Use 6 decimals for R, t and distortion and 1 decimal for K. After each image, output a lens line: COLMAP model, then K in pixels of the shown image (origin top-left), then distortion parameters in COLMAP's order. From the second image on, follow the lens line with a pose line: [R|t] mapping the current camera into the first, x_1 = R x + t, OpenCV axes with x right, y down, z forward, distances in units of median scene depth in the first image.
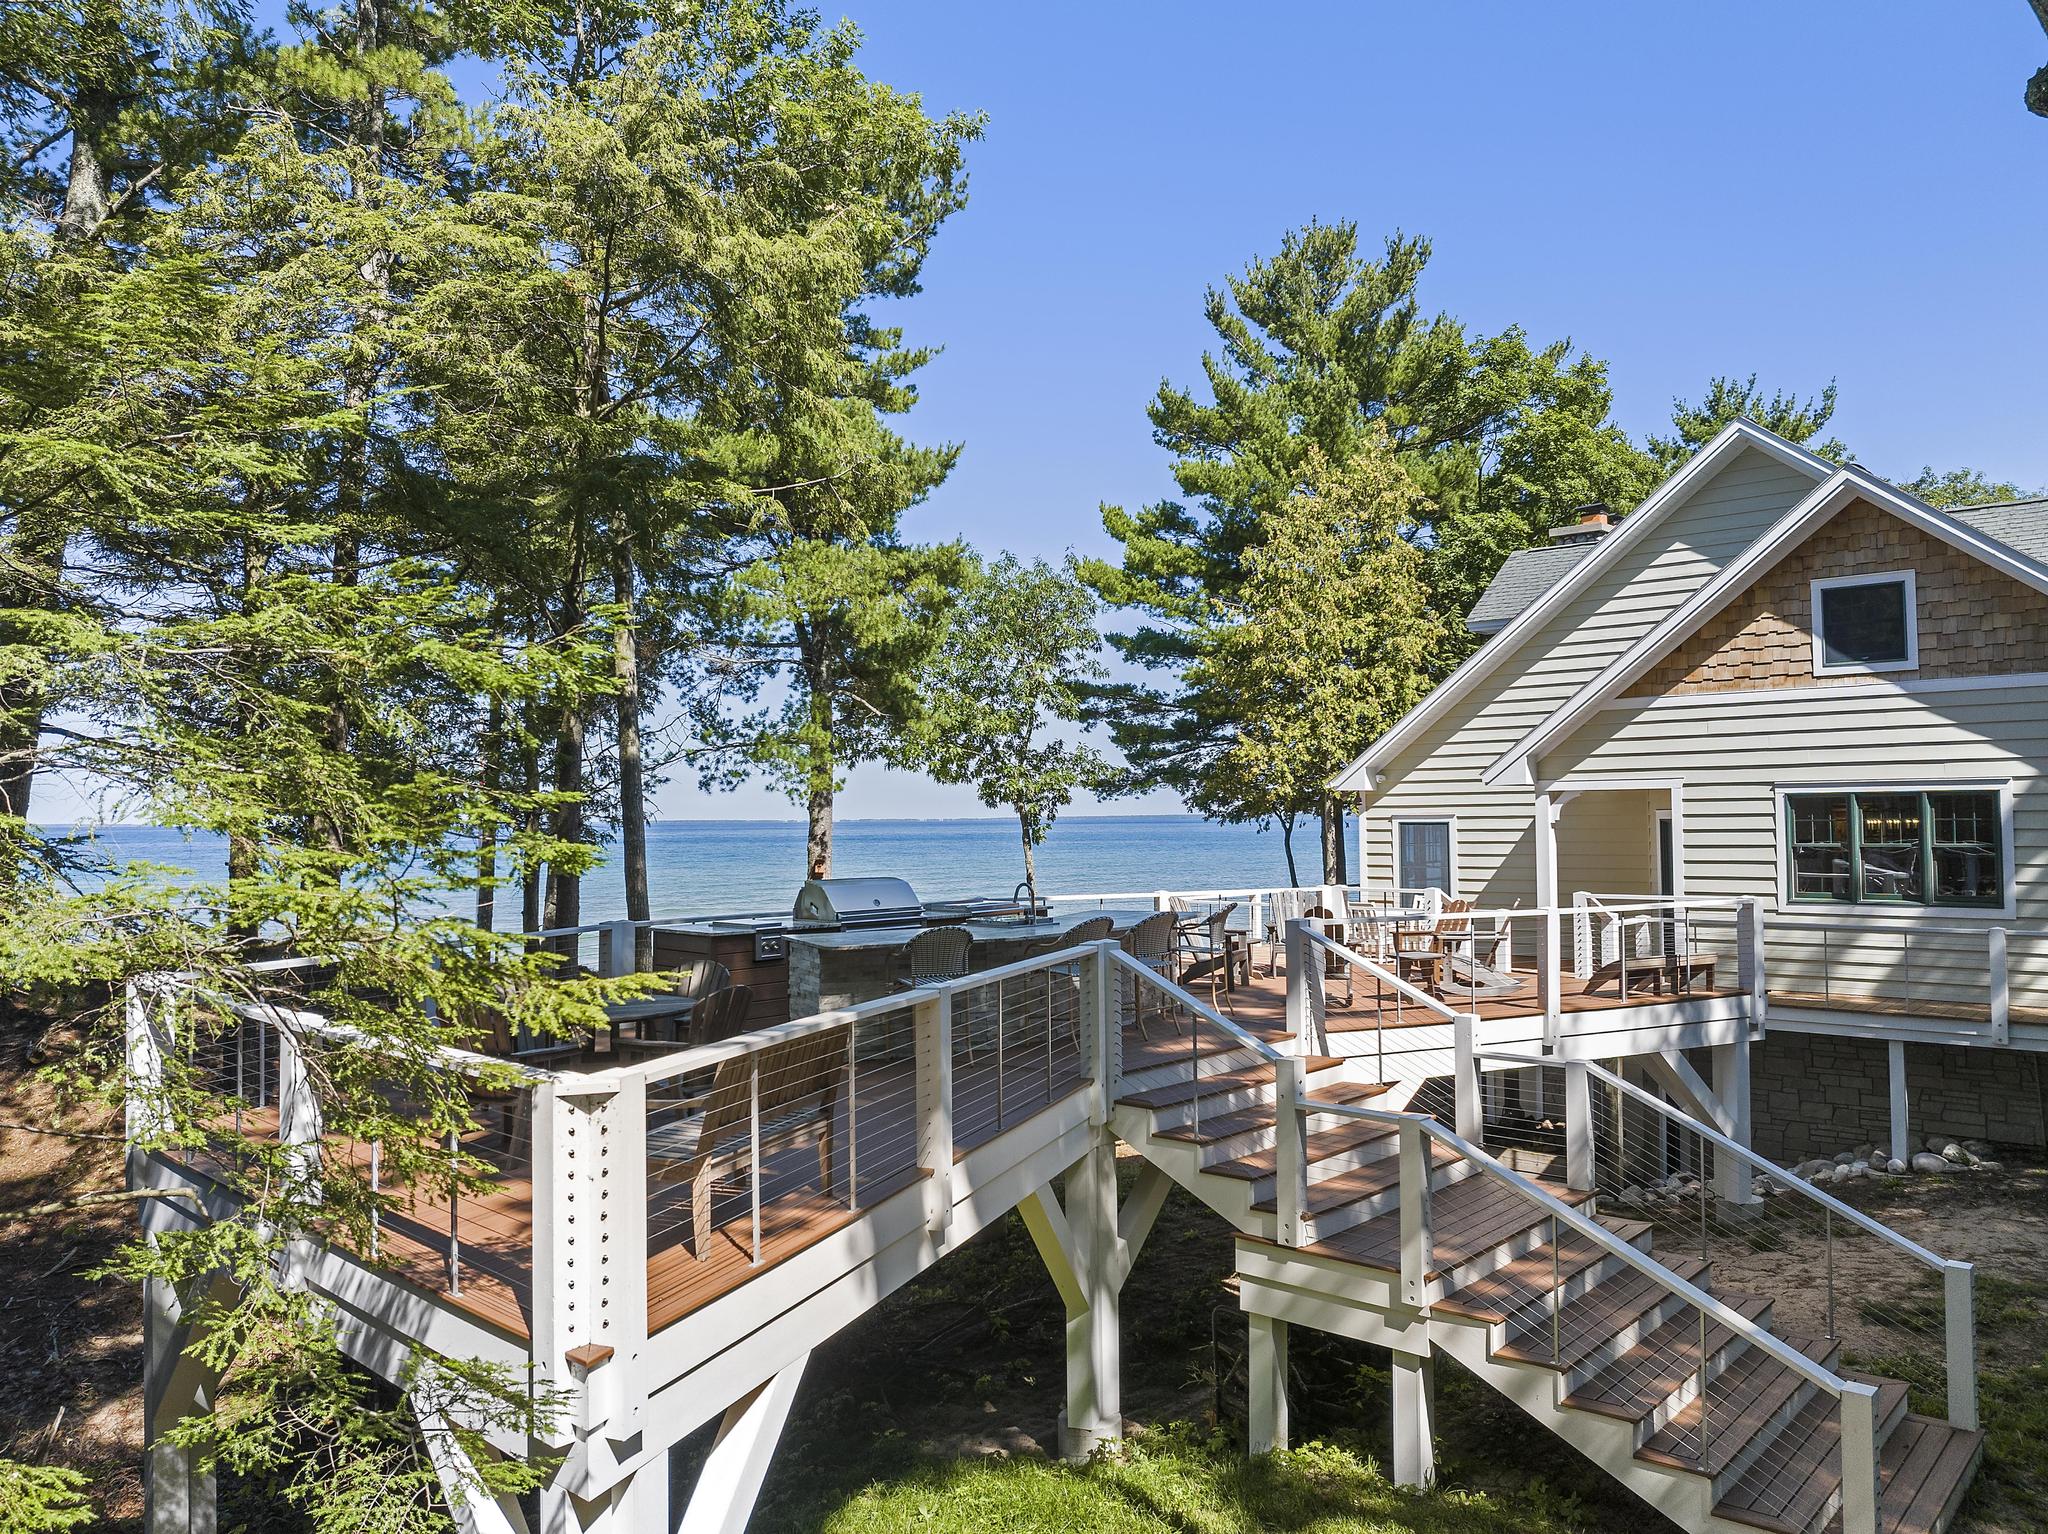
lens RADIAL K [[1540.3, 0, 1024.0], [0, 1540.3, 767.0], [0, 0, 1]] dist [-0.055307, 0.056568]
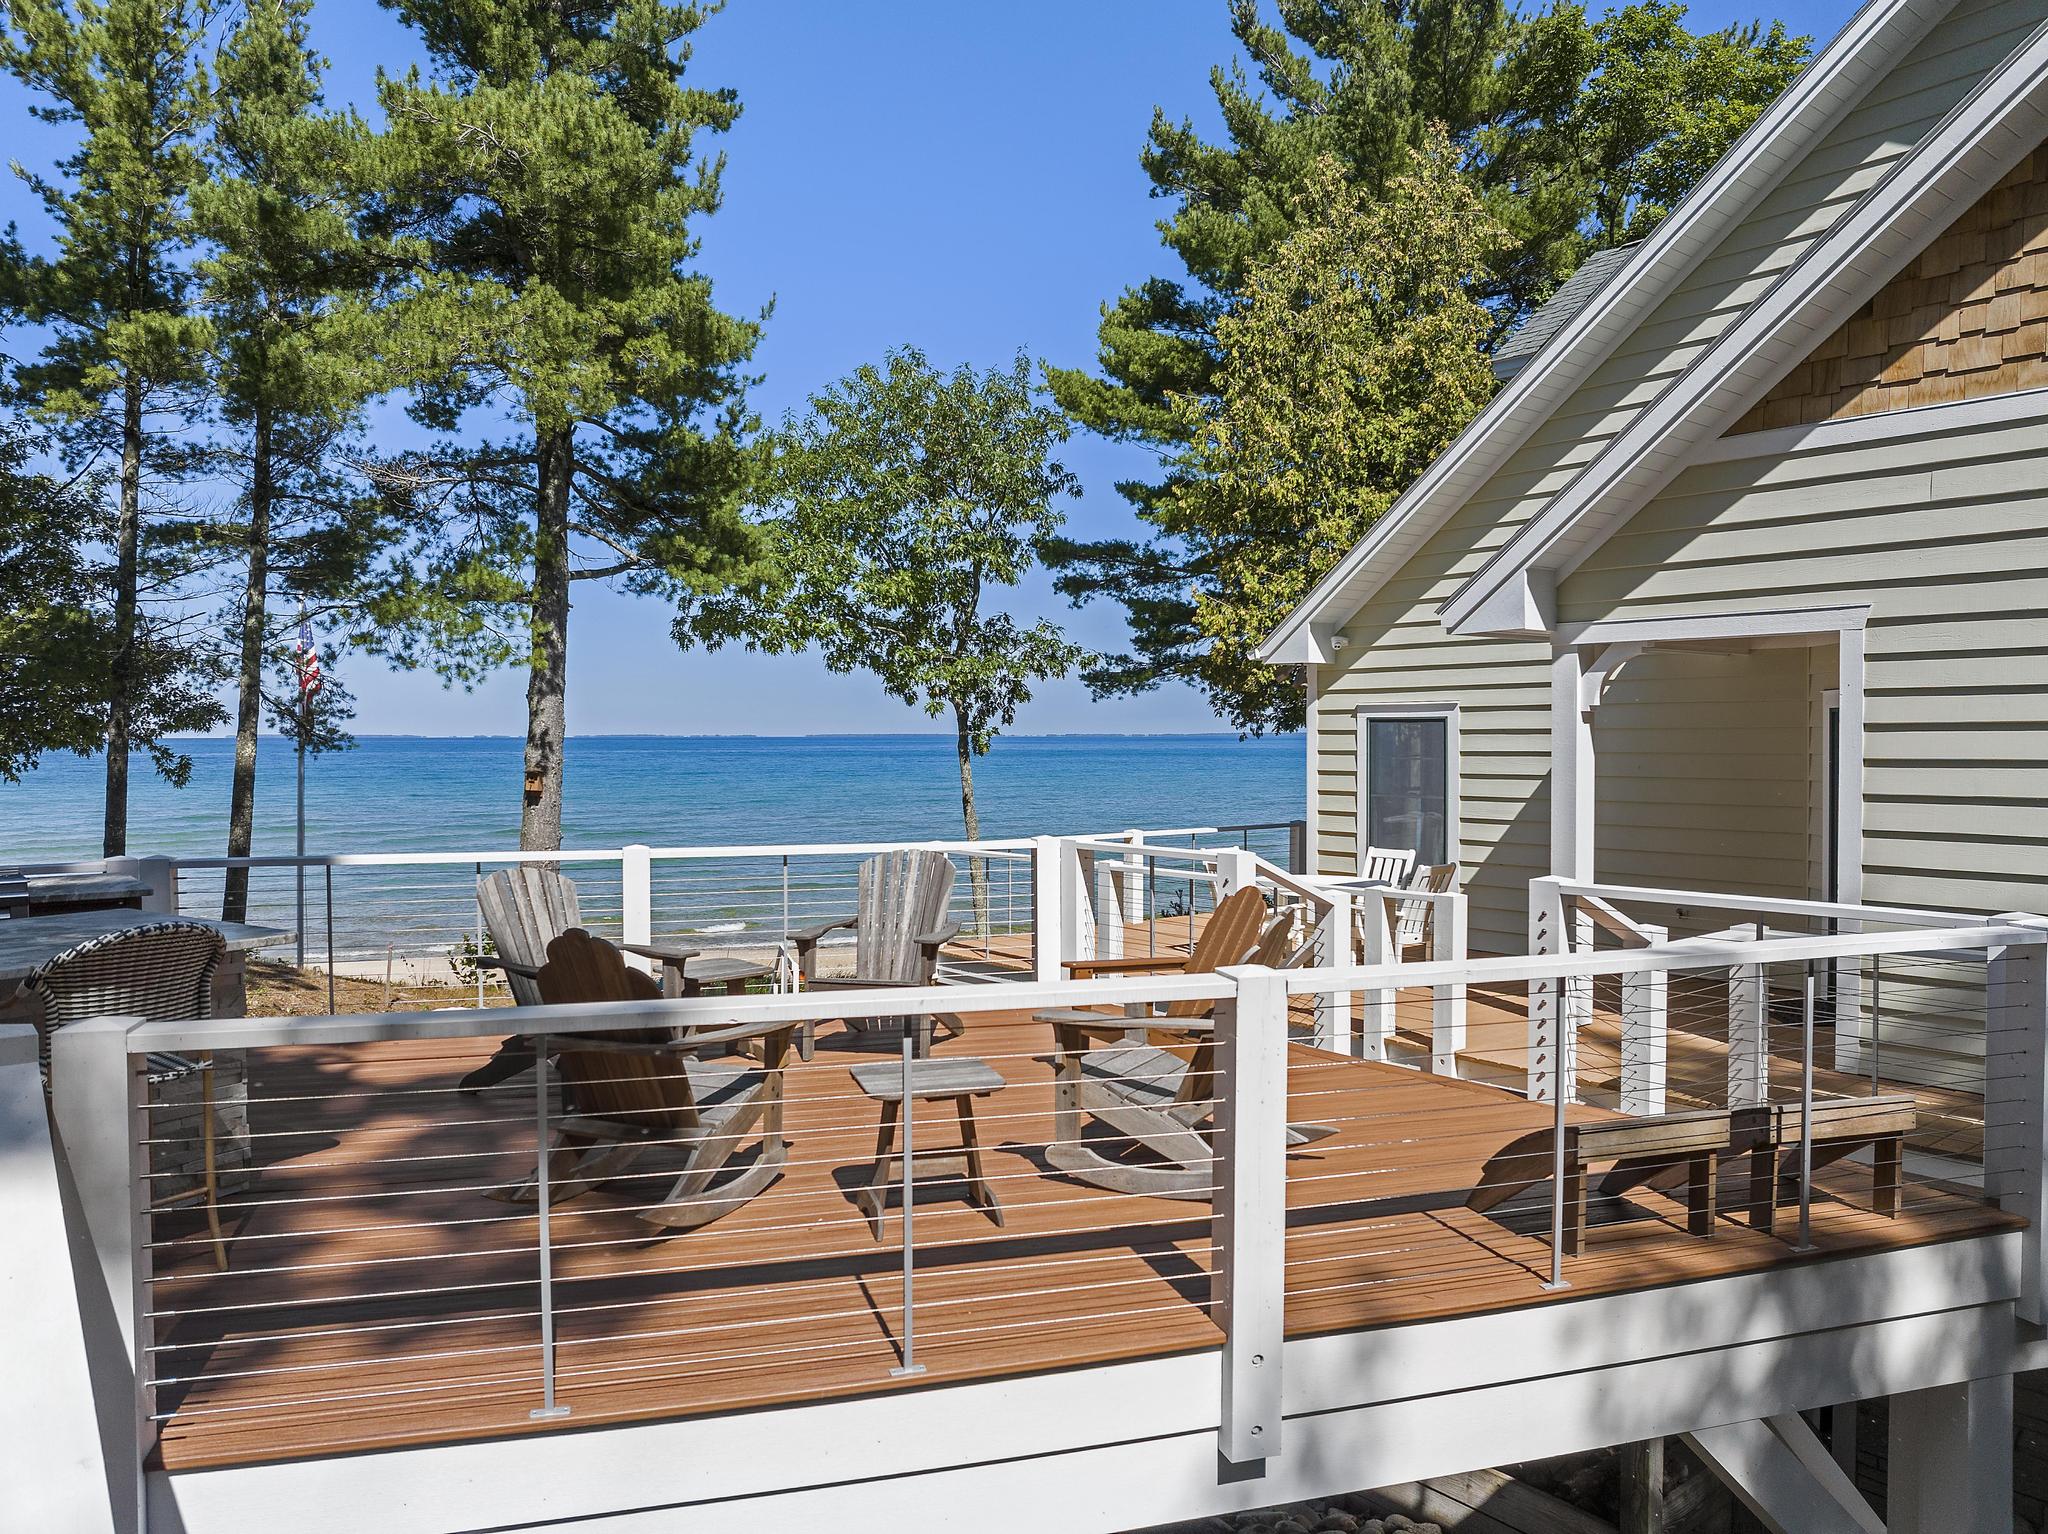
lens RADIAL K [[1540.3, 0, 1024.0], [0, 1540.3, 767.0], [0, 0, 1]] dist [-0.055307, 0.056568]
pose [[0.991329, 0.008607, -0.131118, 0.156189], [-0.001381, 0.998480, 0.055102, 0.018538], [0.131393, -0.054443, 0.989834, 0.334546]]
